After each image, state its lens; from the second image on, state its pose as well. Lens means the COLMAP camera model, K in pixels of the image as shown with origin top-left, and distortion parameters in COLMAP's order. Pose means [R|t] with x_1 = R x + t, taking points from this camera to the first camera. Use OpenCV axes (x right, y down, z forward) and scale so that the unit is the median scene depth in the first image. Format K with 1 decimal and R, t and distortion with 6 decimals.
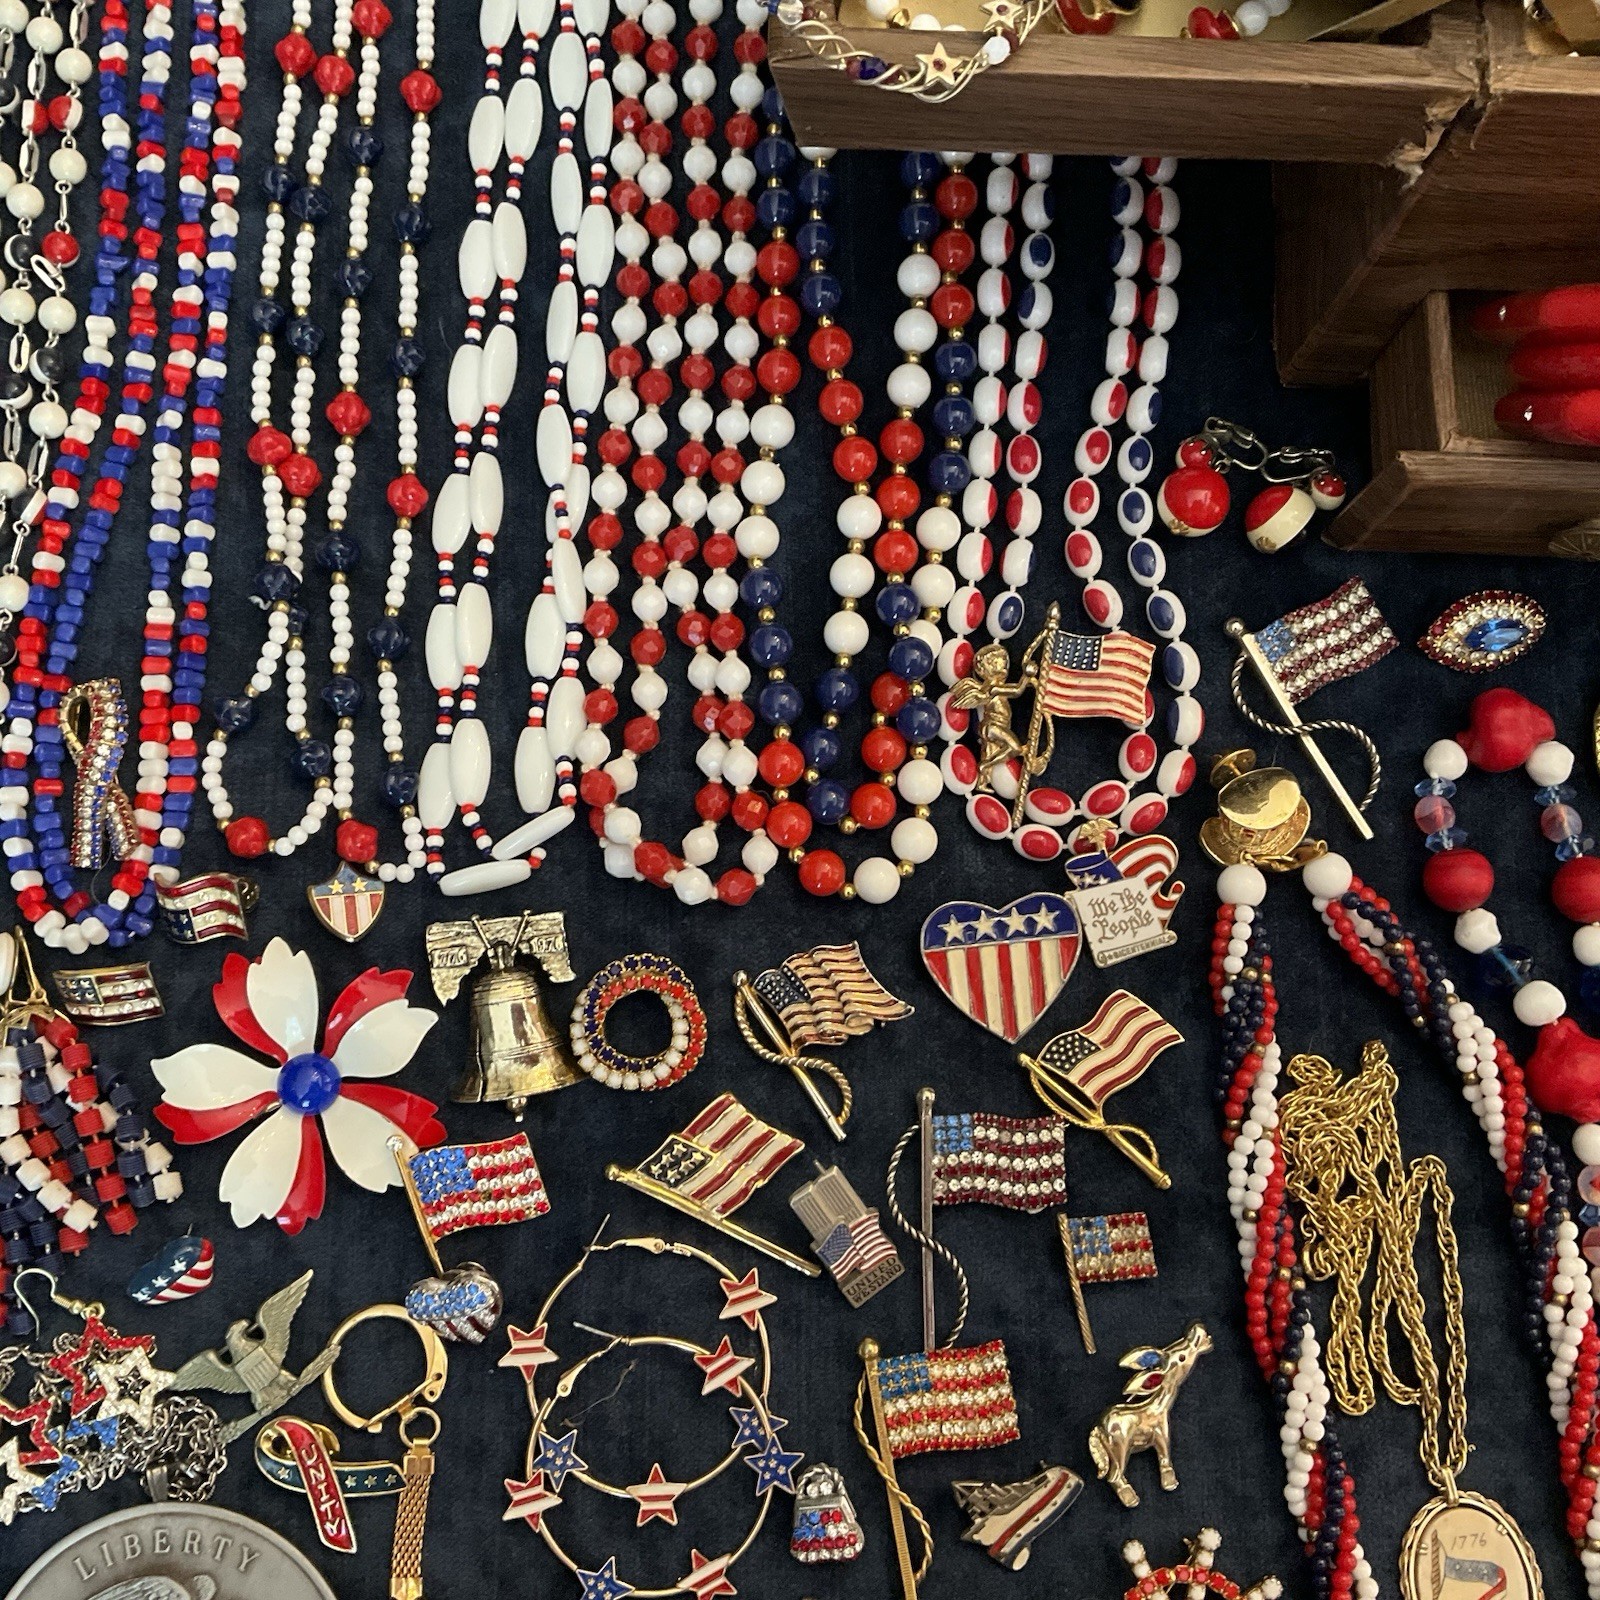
lens RADIAL K [[1754.5, 0, 794.6], [0, 1754.5, 802.1], [0, 0, 1]] dist [0.129710, -0.300067]
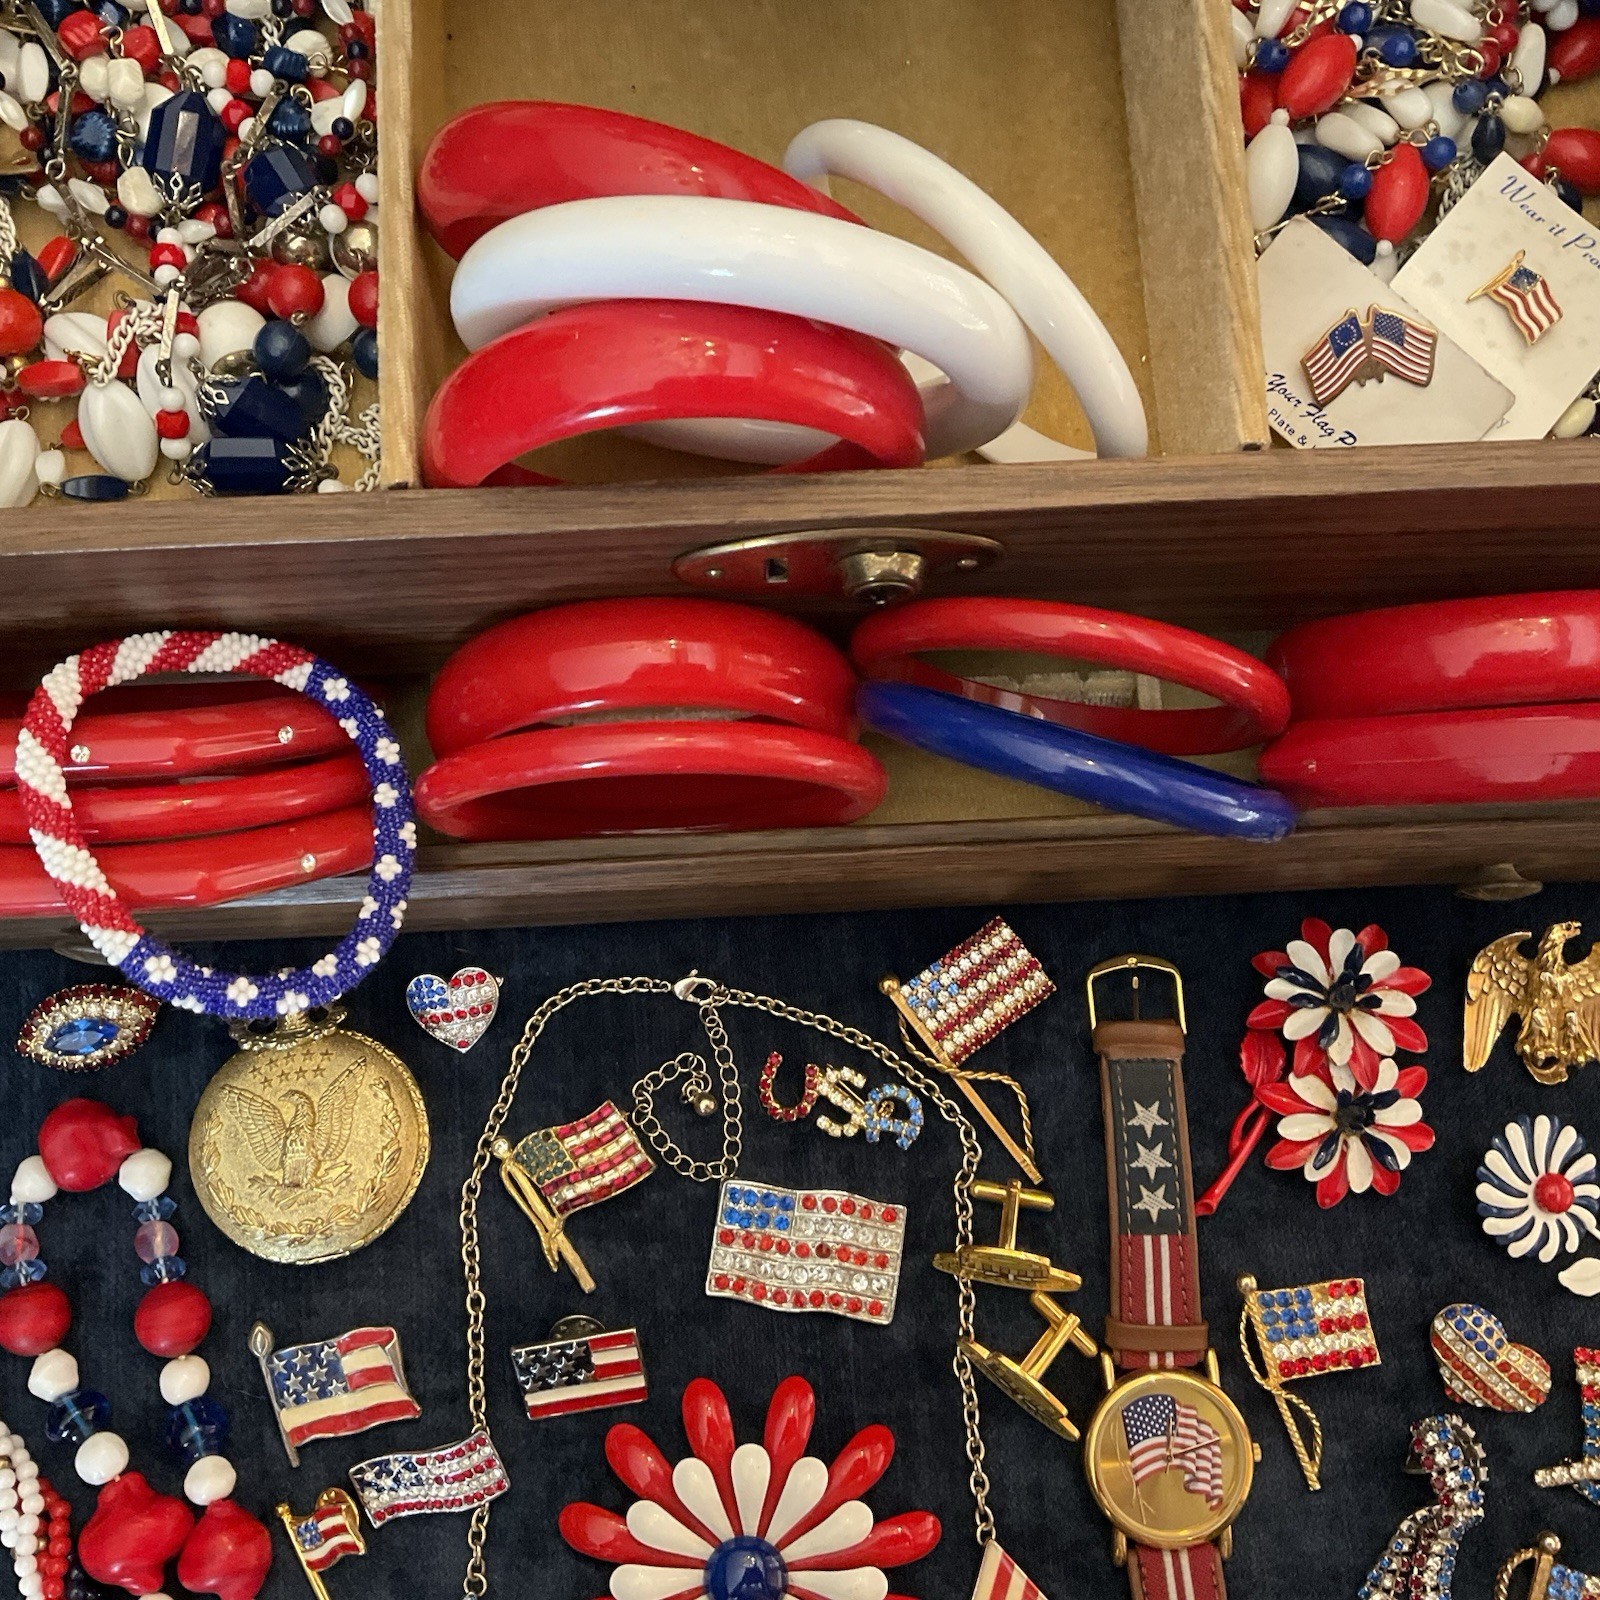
lens RADIAL K [[1743.6, 0, 795.0], [0, 1743.6, 801.9], [0, 0, 1]] dist [0.128170, -0.281086]
pose [[0.996484, -0.079770, 0.025640, 0.761814], [0.080183, 0.996659, -0.015512, -0.174079], [-0.024317, 0.017513, 0.999551, 0.089674]]
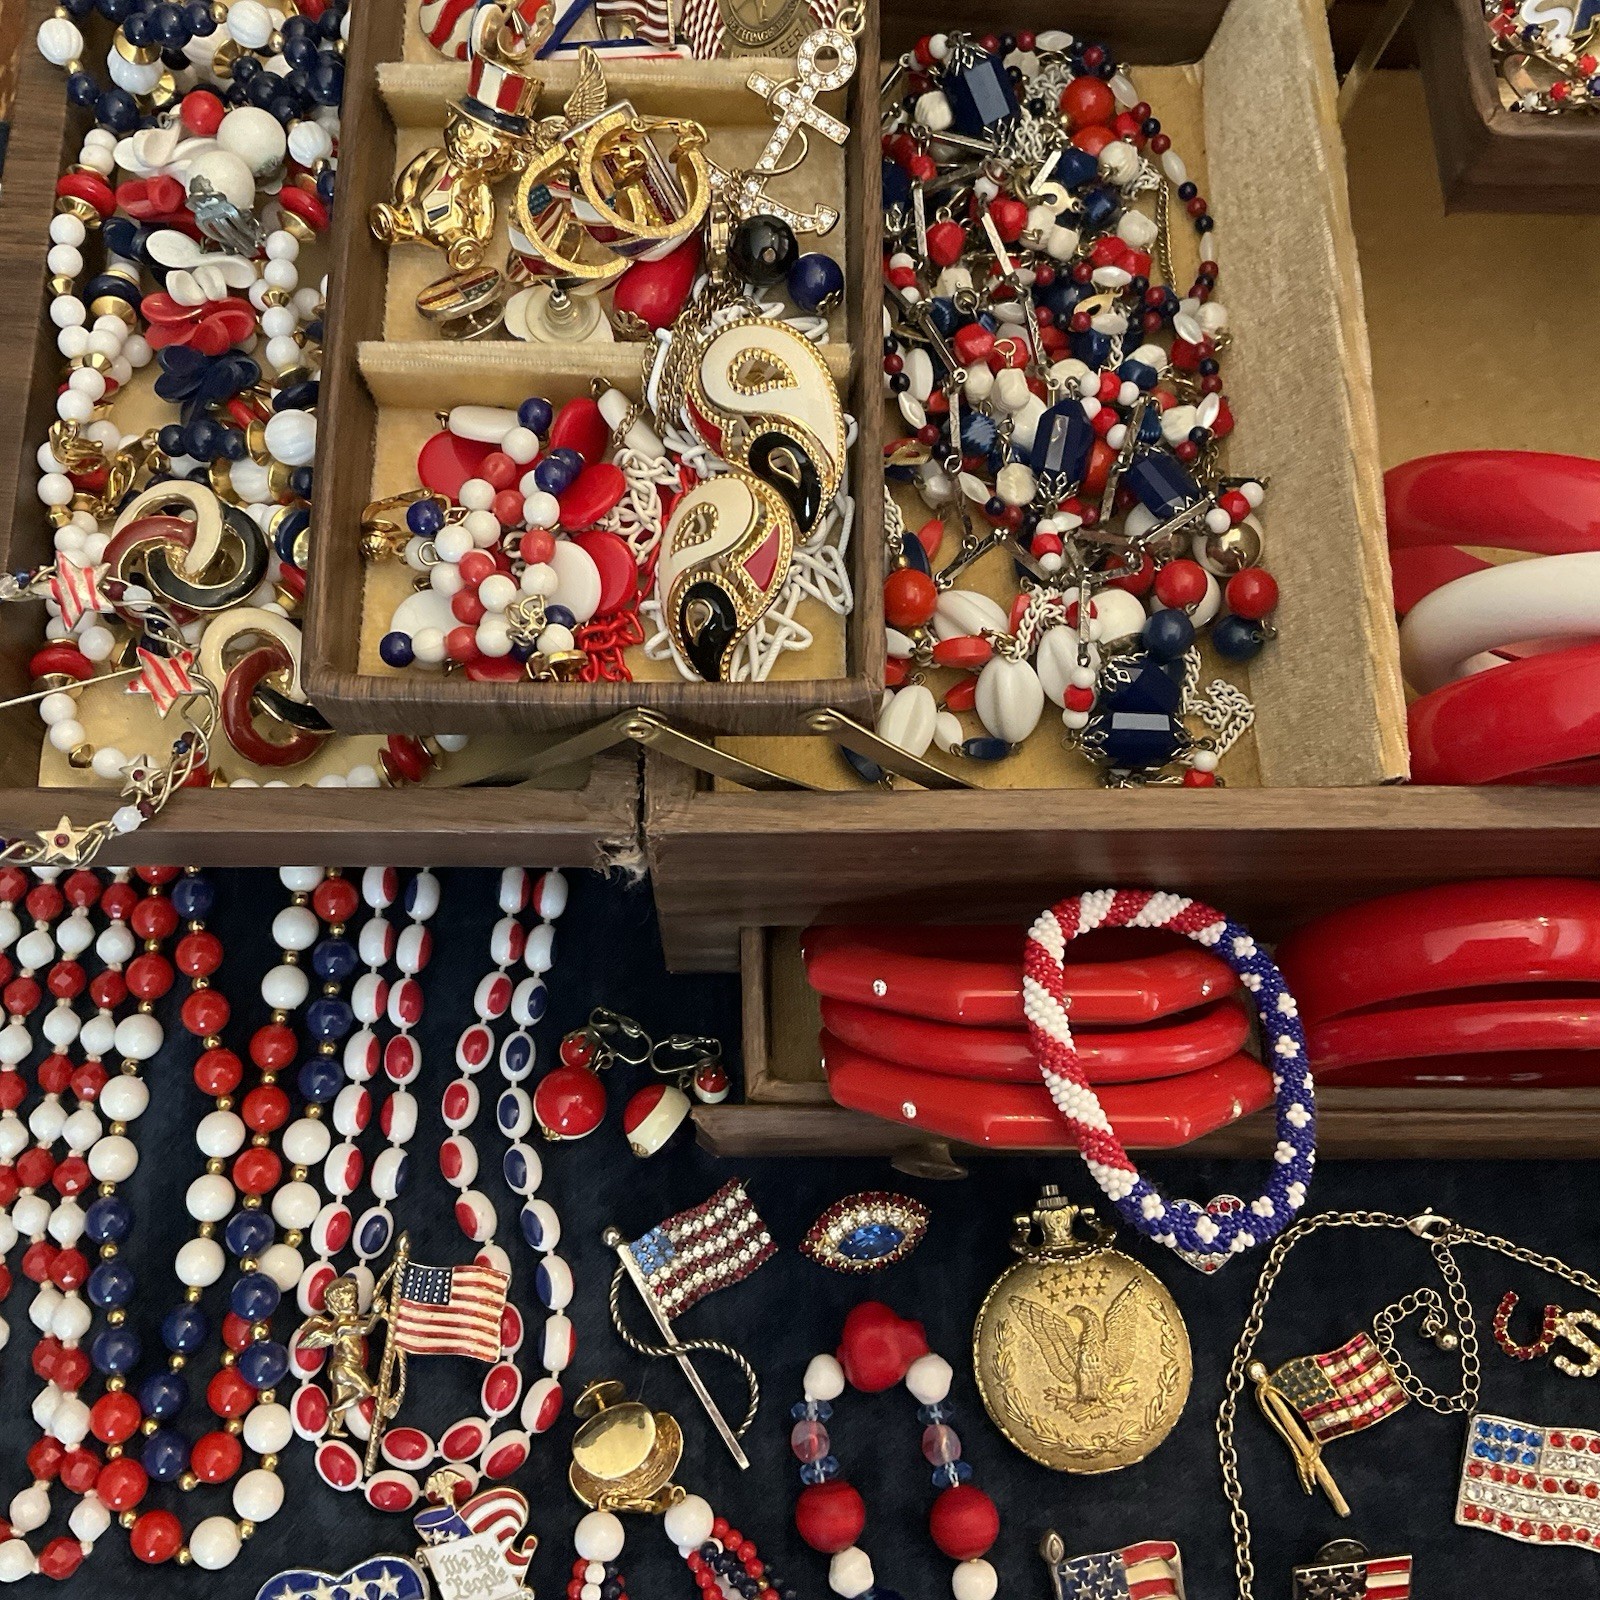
lens RADIAL K [[1757.7, 0, 795.7], [0, 1757.7, 803.9], [0, 0, 1]] dist [0.118886, -0.264773]
pose [[0.999323, -0.032742, 0.016767, 0.353340], [0.034234, 0.994581, -0.098165, -0.244098], [-0.013462, 0.098672, 0.995029, 0.012343]]
